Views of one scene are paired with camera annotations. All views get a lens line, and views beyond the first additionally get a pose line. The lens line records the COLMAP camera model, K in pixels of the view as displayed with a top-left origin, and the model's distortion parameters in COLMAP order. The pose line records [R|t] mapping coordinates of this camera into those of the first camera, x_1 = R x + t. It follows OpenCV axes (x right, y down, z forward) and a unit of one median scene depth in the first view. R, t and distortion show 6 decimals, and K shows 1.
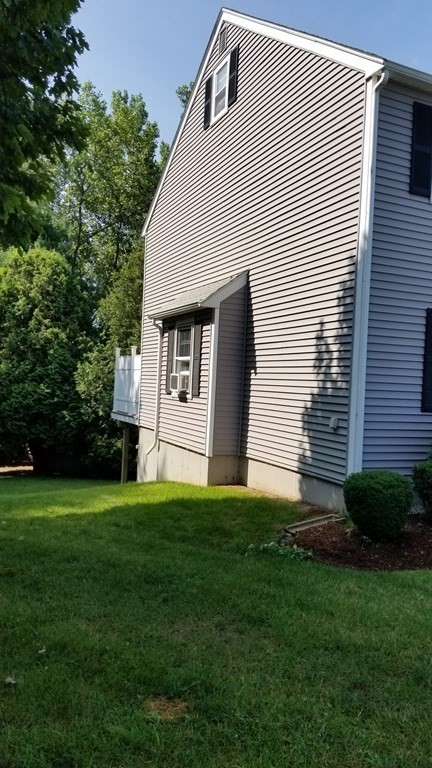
lens RADIAL K [[582.7, 0, 216.0], [0, 582.7, 384.0], [0, 0, 1]] dist [0.043214, -0.102496]
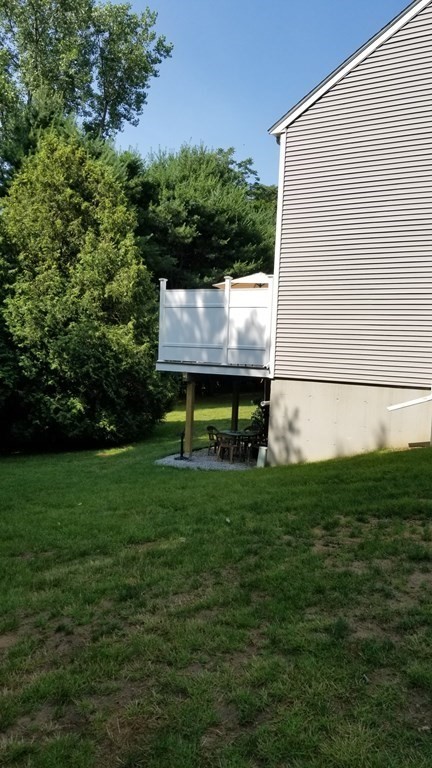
lens RADIAL K [[582.7, 0, 216.0], [0, 582.7, 384.0], [0, 0, 1]] dist [0.043214, -0.102496]
pose [[0.802289, -0.131014, 0.582381, -1.269970], [0.043310, 0.985822, 0.162110, -0.098096], [-0.595362, -0.104837, 0.796588, 0.797763]]
